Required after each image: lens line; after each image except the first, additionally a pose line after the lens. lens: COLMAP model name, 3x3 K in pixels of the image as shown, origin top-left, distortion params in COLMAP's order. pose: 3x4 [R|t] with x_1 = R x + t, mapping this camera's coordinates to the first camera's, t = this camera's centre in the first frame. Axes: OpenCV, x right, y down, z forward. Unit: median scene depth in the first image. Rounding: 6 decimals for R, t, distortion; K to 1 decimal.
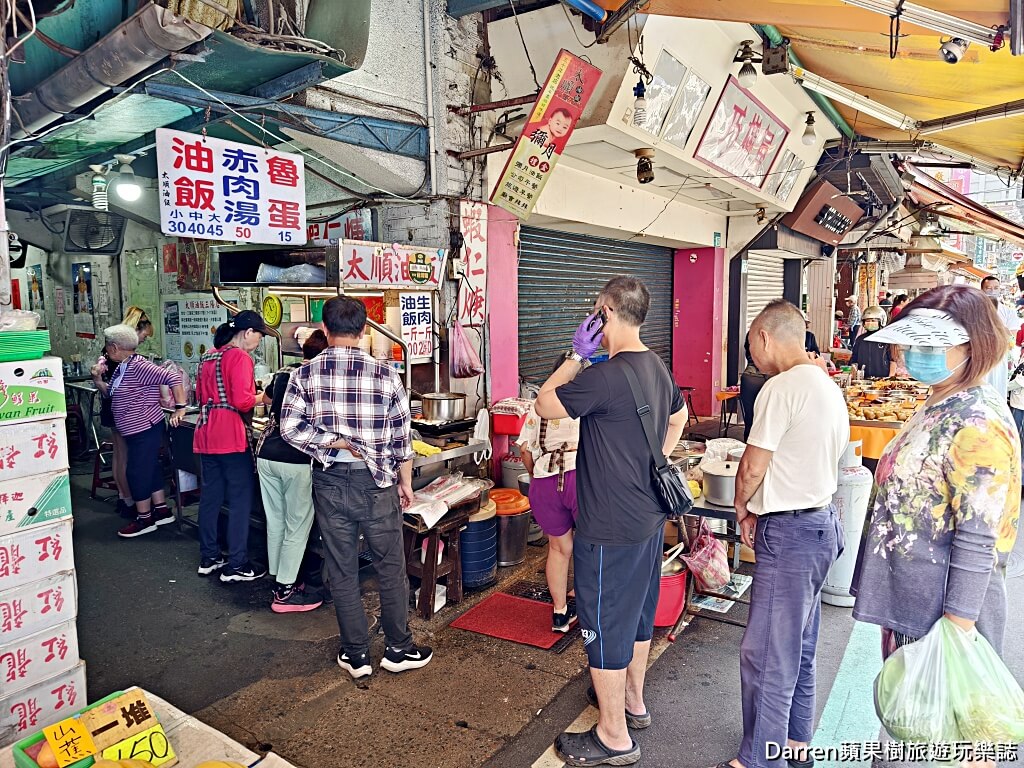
lens RADIAL K [[680.8, 0, 512.0], [0, 680.8, 384.0], [0, 0, 1]] dist [0.010379, -0.004430]
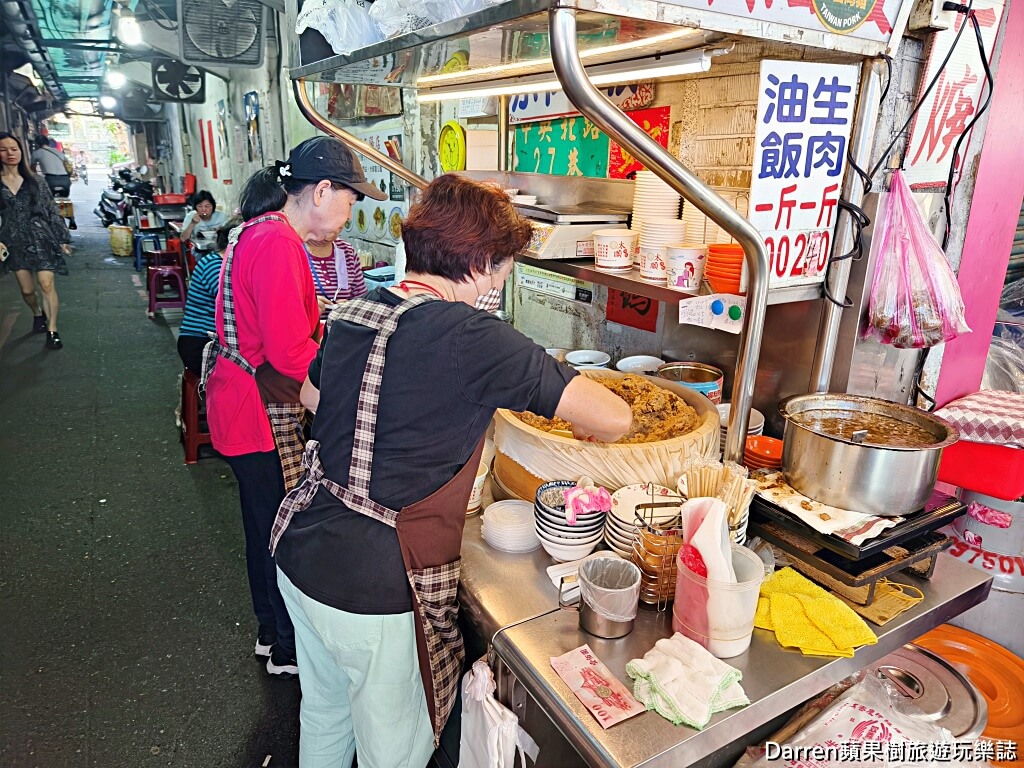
lens RADIAL K [[681.4, 0, 513.1], [0, 681.4, 382.7], [0, 0, 1]] dist [0.006382, -0.000850]
pose [[0.943074, 0.117824, -0.311011, -0.168523], [-0.058634, 0.979397, 0.193244, -0.052073], [0.327372, -0.164008, 0.930553, 0.712067]]
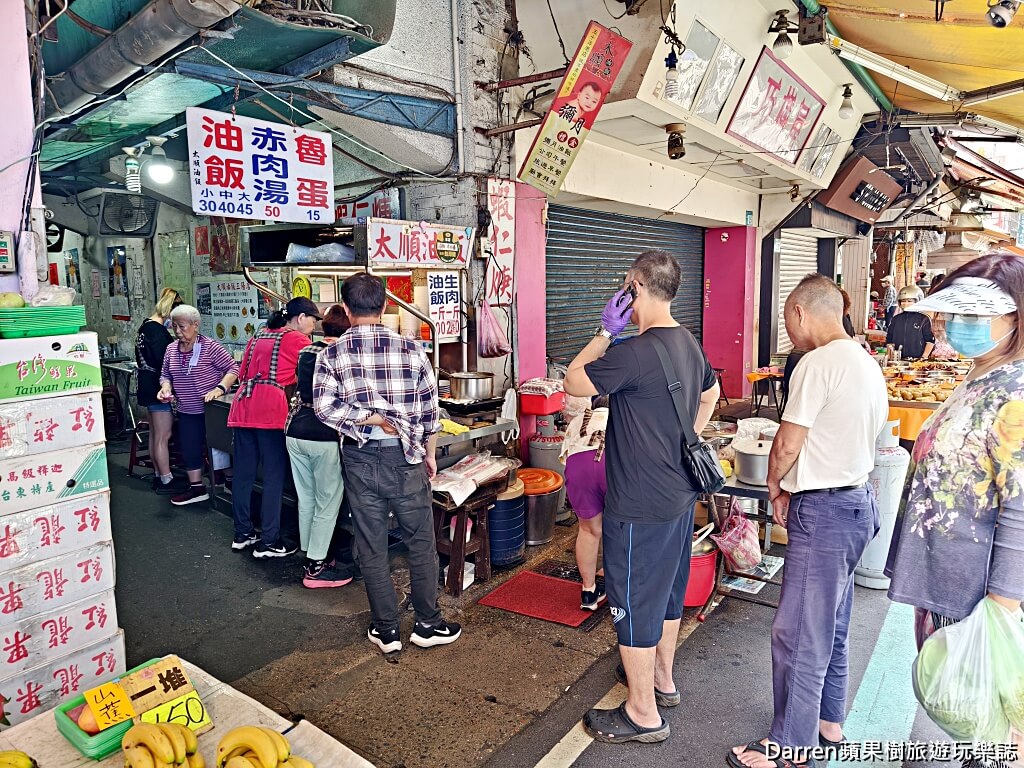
lens RADIAL K [[681.4, 0, 513.1], [0, 681.4, 382.7], [0, 0, 1]] dist [0.006382, -0.000850]
pose [[0.999268, 0.000435, -0.038250, -0.001515], [0.000387, 0.999769, 0.021477, 0.007829], [0.038250, -0.021476, 0.999037, 0.004538]]
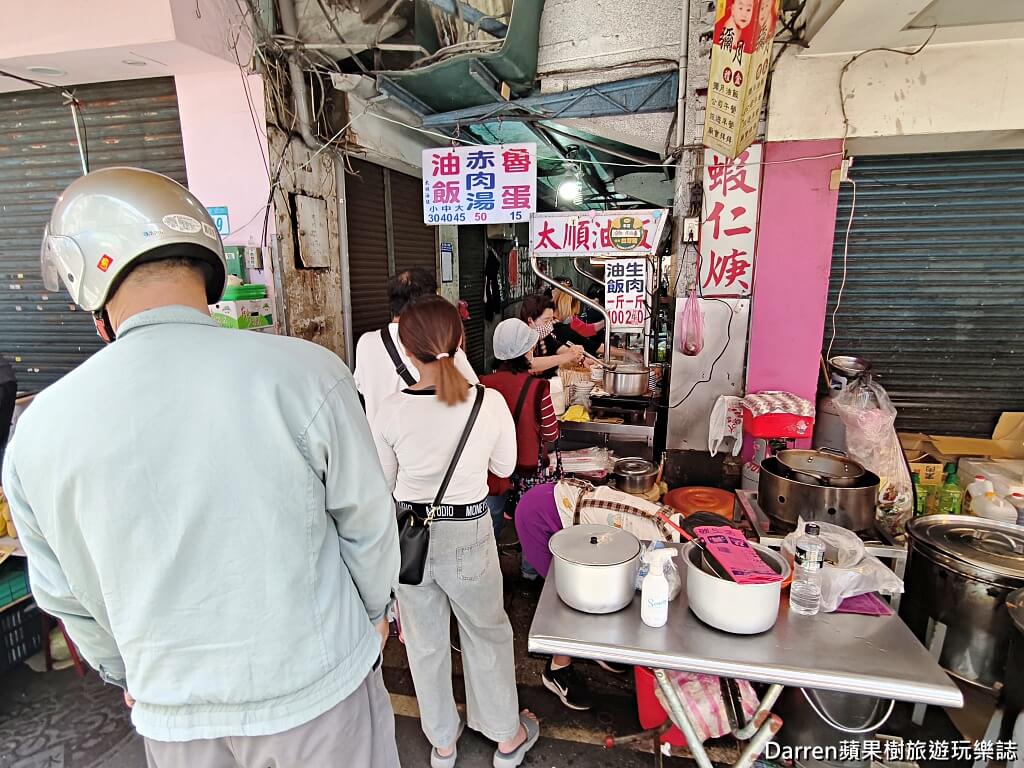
lens RADIAL K [[531.8, 0, 514.7], [0, 531.8, 390.3], [0, 0, 1]] dist [0.003499, 0.000005]
pose [[0.393078, 0.195771, -0.898423, 0.561498], [-0.104328, 0.980258, 0.167958, -0.066366], [0.913568, 0.027710, 0.405742, 0.593935]]
